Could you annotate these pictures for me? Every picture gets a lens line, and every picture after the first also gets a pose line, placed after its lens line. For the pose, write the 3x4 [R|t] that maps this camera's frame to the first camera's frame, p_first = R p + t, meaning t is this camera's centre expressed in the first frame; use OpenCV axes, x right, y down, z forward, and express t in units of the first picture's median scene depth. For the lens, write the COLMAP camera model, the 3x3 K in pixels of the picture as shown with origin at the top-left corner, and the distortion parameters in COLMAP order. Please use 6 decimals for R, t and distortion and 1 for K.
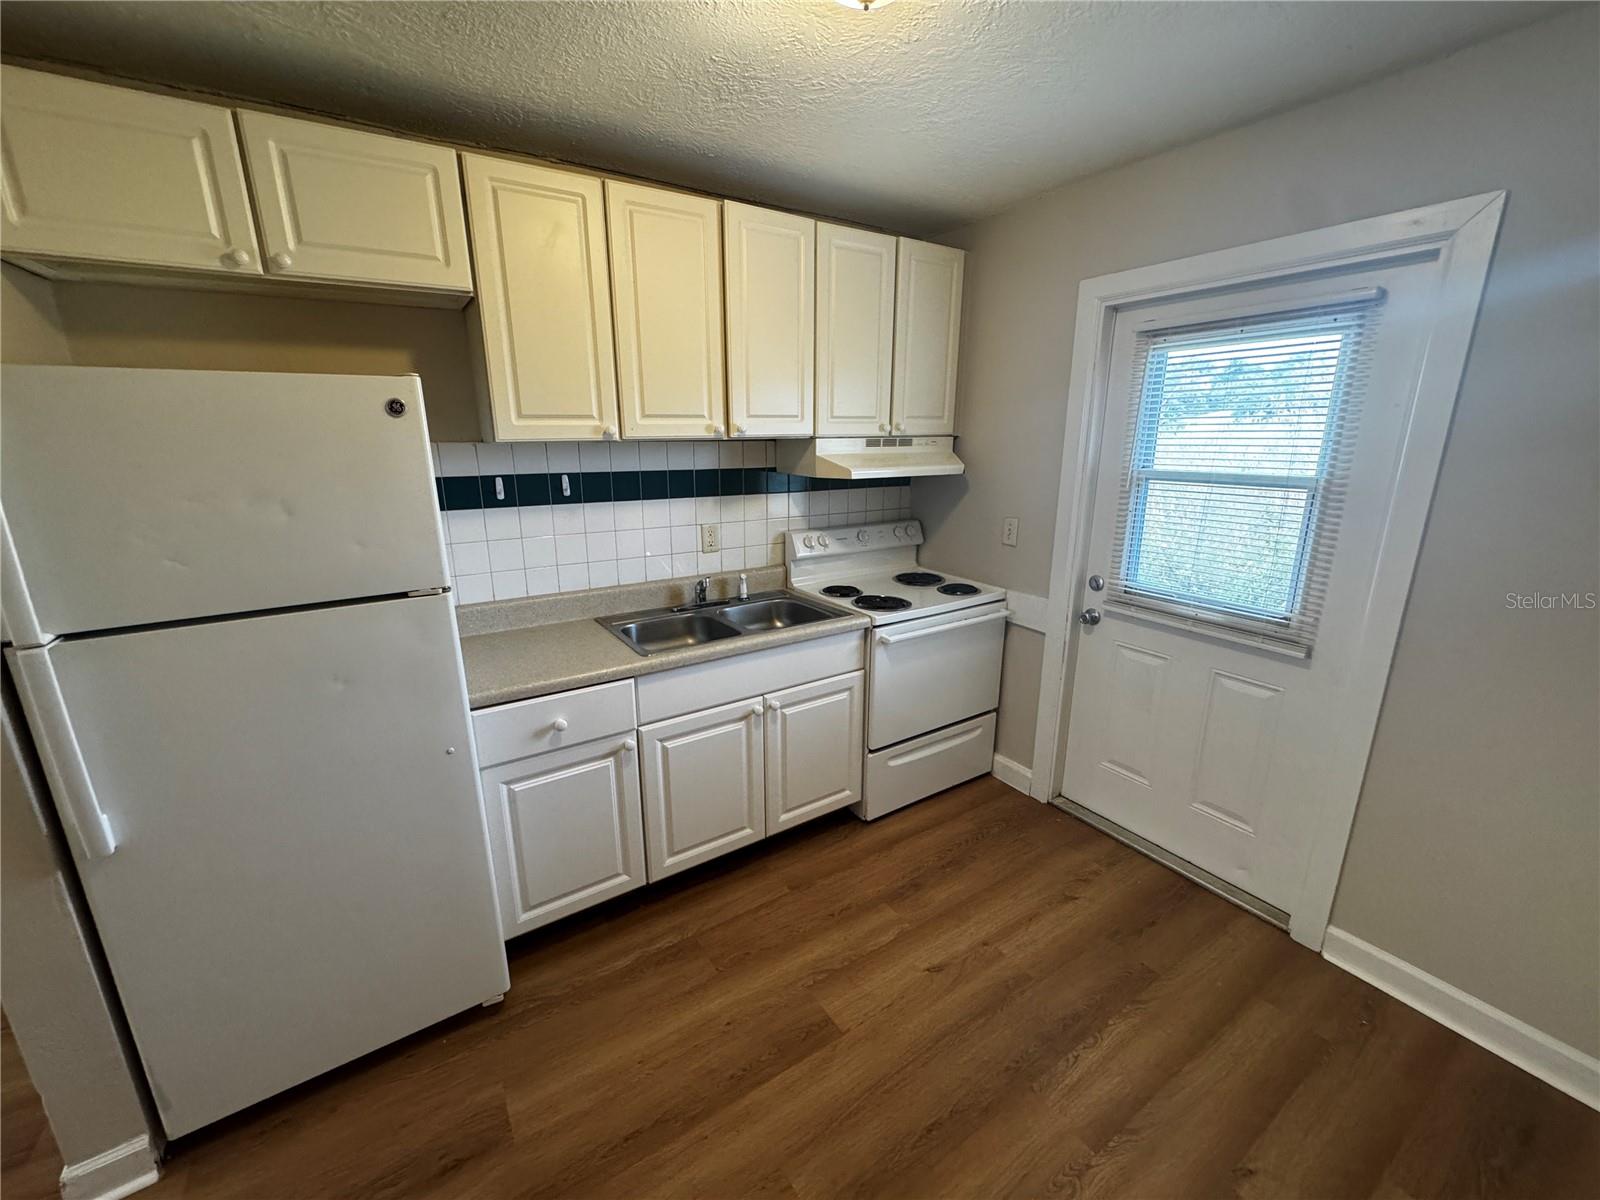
lens RADIAL K [[642.8, 0, 833.8], [0, 642.8, 590.0], [0, 0, 1]] dist [-0.000345, 0.000305]
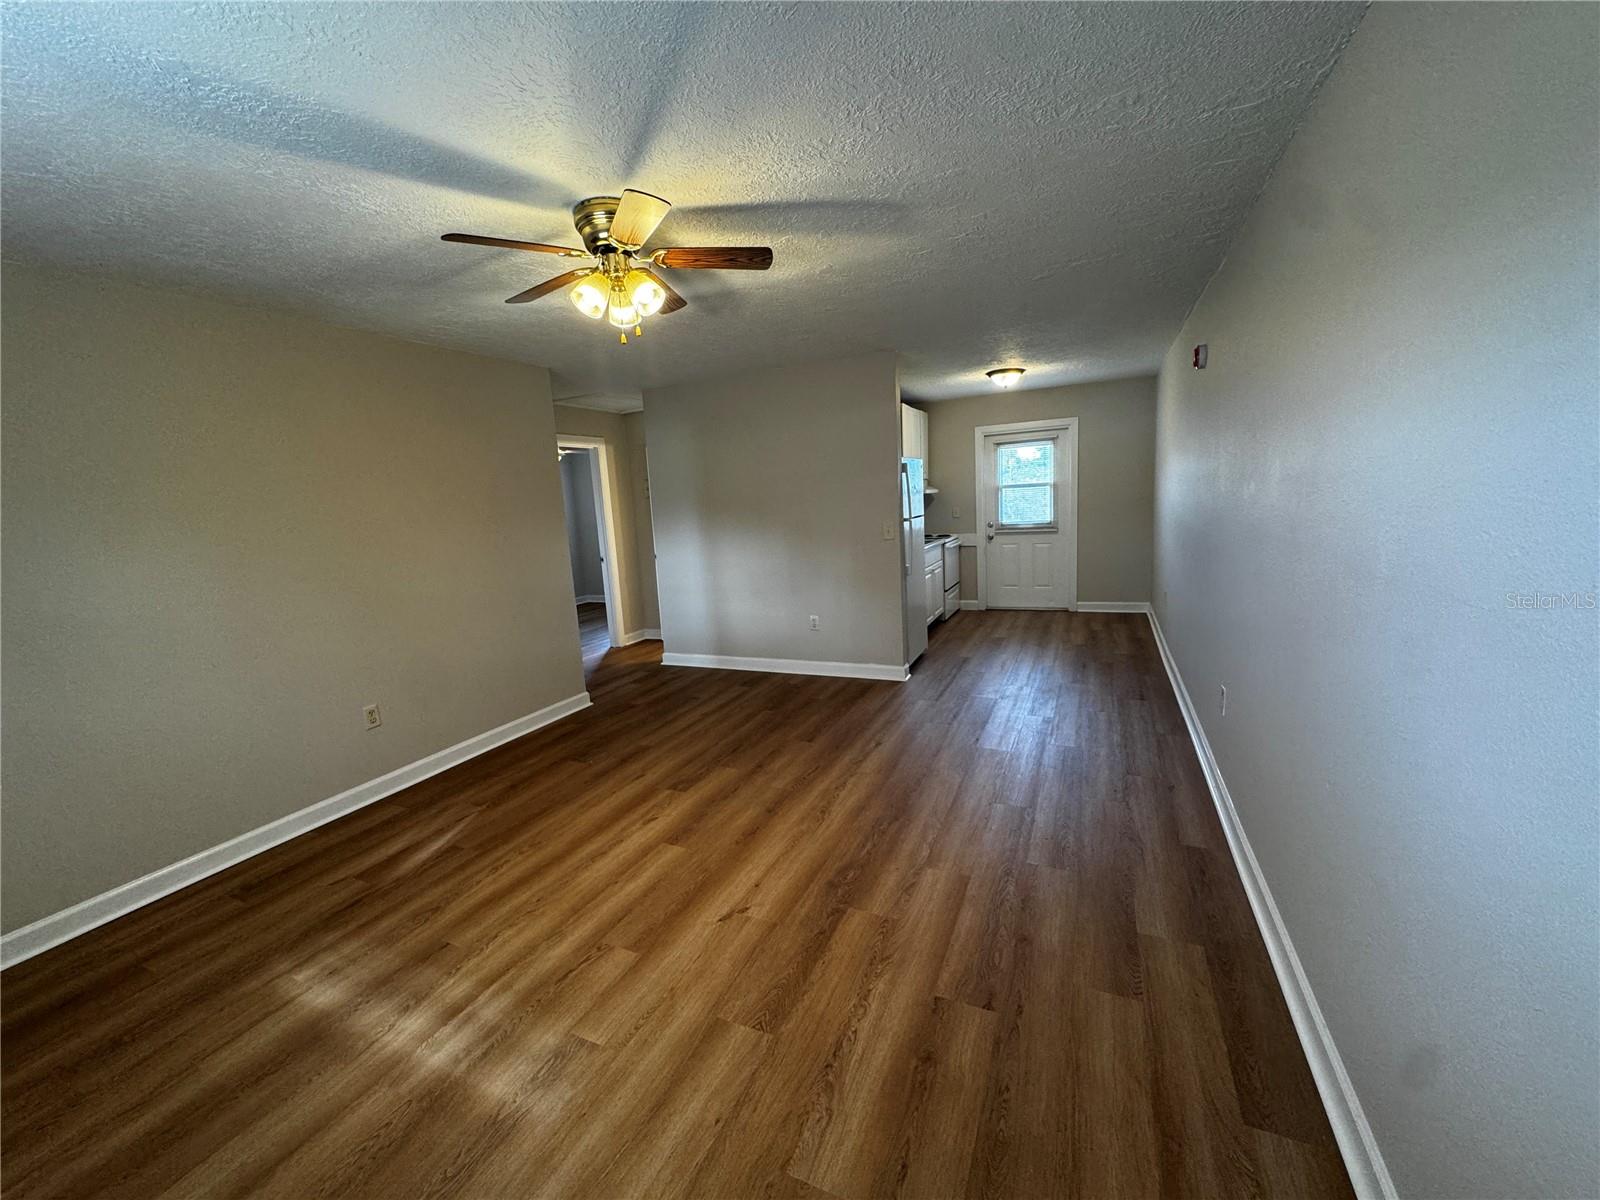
lens RADIAL K [[642.8, 0, 801.9], [0, 642.8, 592.5], [0, 0, 1]] dist [-0.000345, 0.000305]
pose [[0.837273, -0.118773, 0.533730, -1.967351], [0.181869, 0.981038, -0.066987, 0.339543], [-0.515653, 0.153155, 0.842998, -1.008689]]
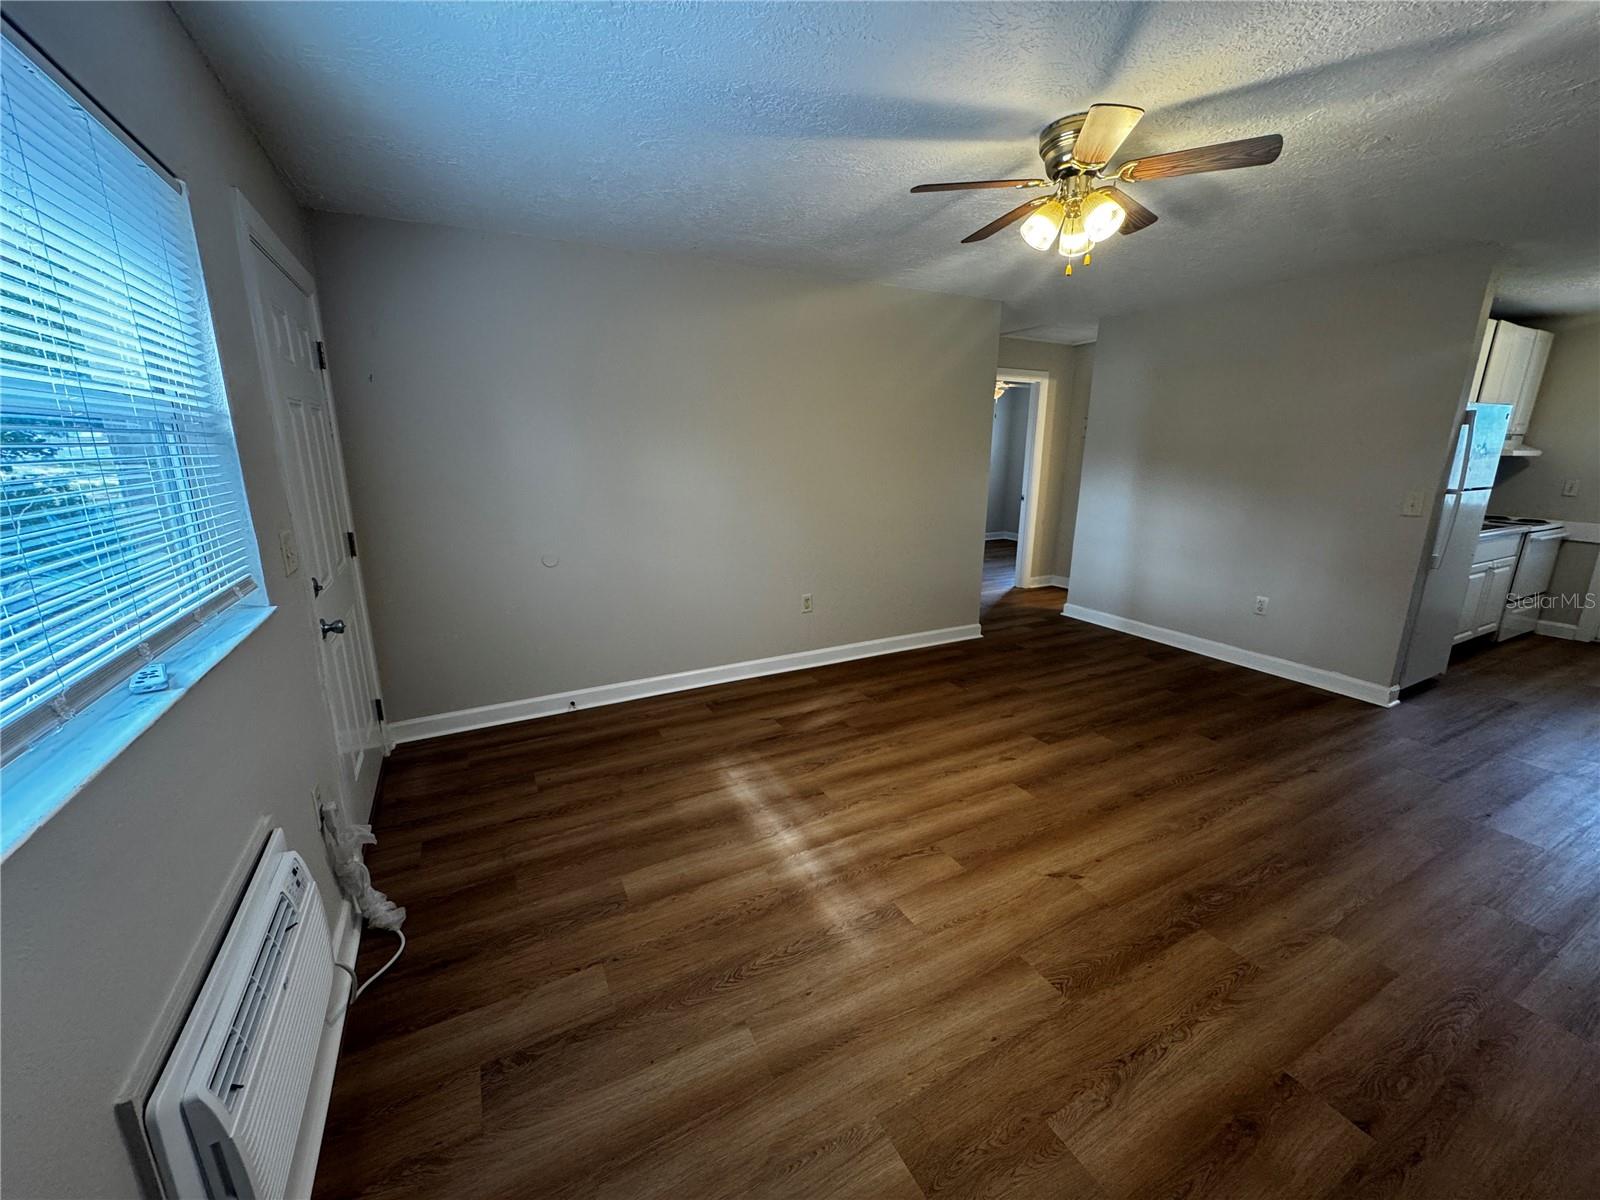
lens RADIAL K [[642.8, 0, 797.1], [0, 642.8, 593.7], [0, 0, 1]] dist [-0.000345, 0.000305]
pose [[0.996581, 0.034506, -0.075065, -1.931816], [-0.035738, 0.999247, -0.015131, 0.341989], [0.074487, 0.017762, 0.997064, -1.052103]]
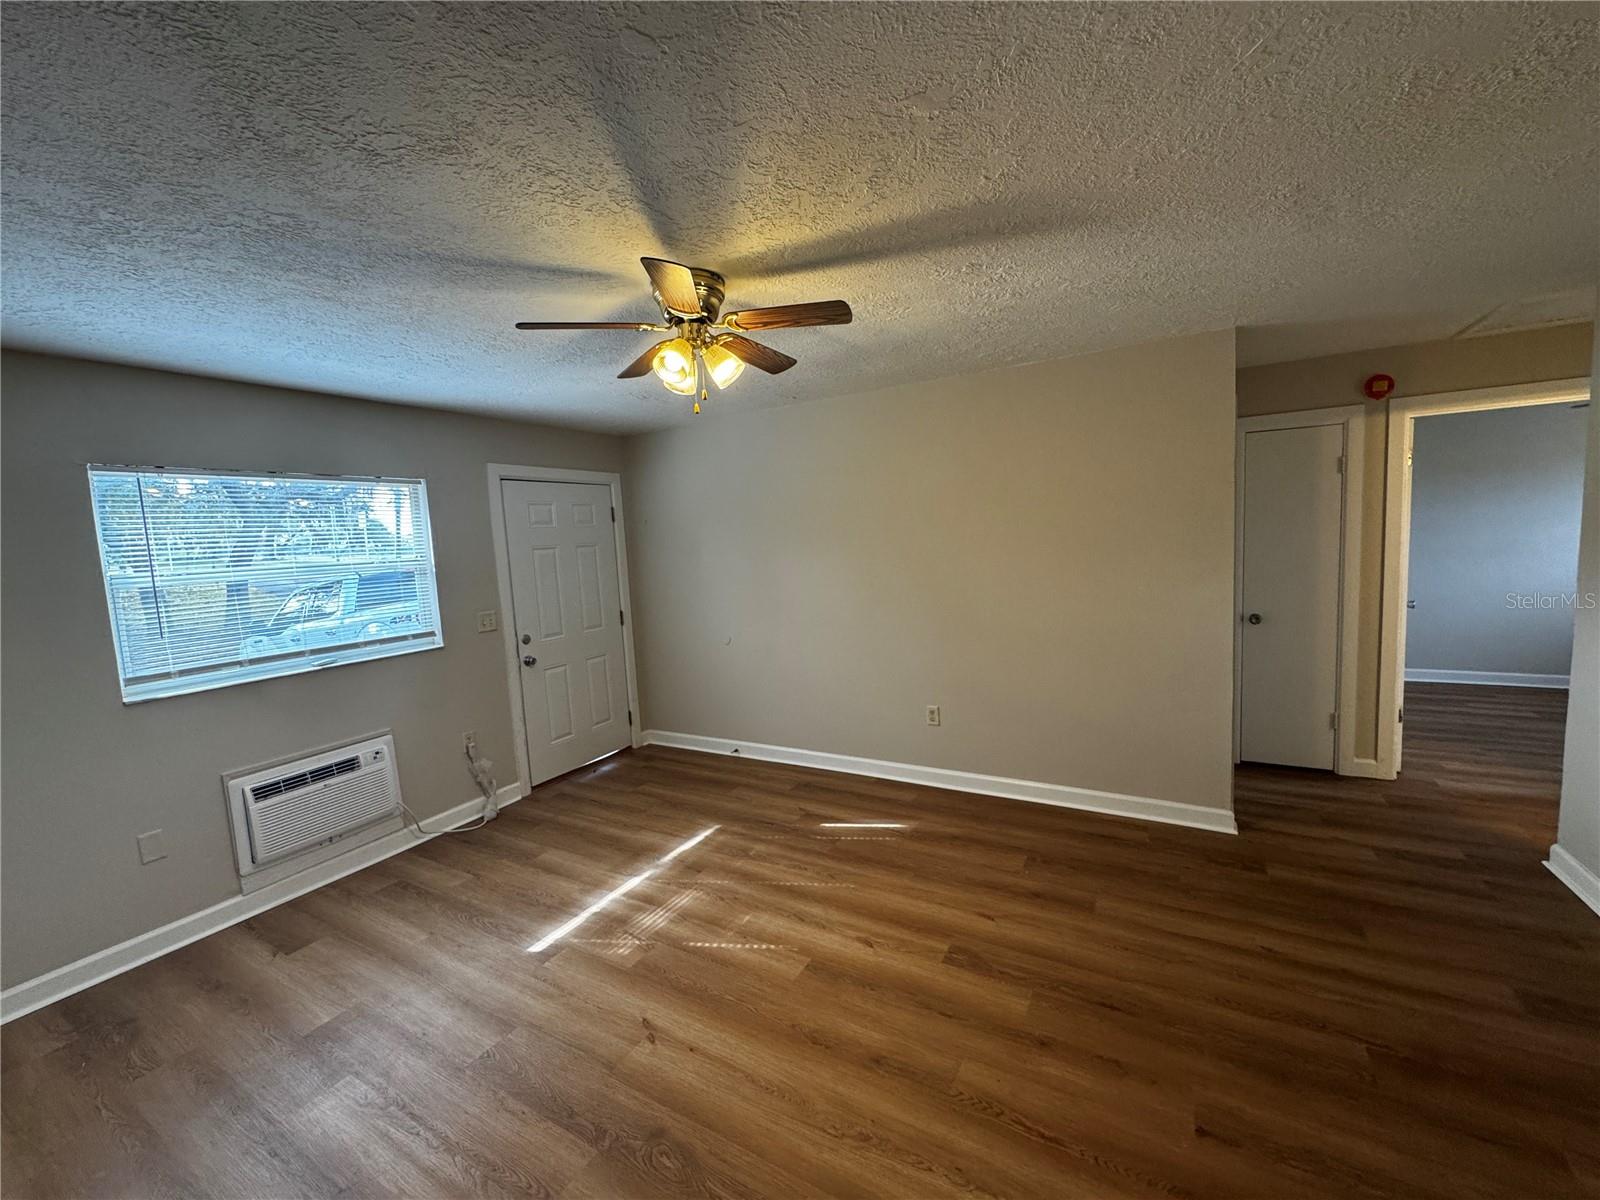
lens RADIAL K [[642.8, 0, 796.3], [0, 642.8, 602.0], [0, 0, 1]] dist [-0.000345, 0.000305]
pose [[0.451414, 0.079911, -0.888729, -0.749449], [-0.169623, 0.985506, 0.002456, 0.108587], [0.876044, 0.149640, 0.458426, -0.378821]]
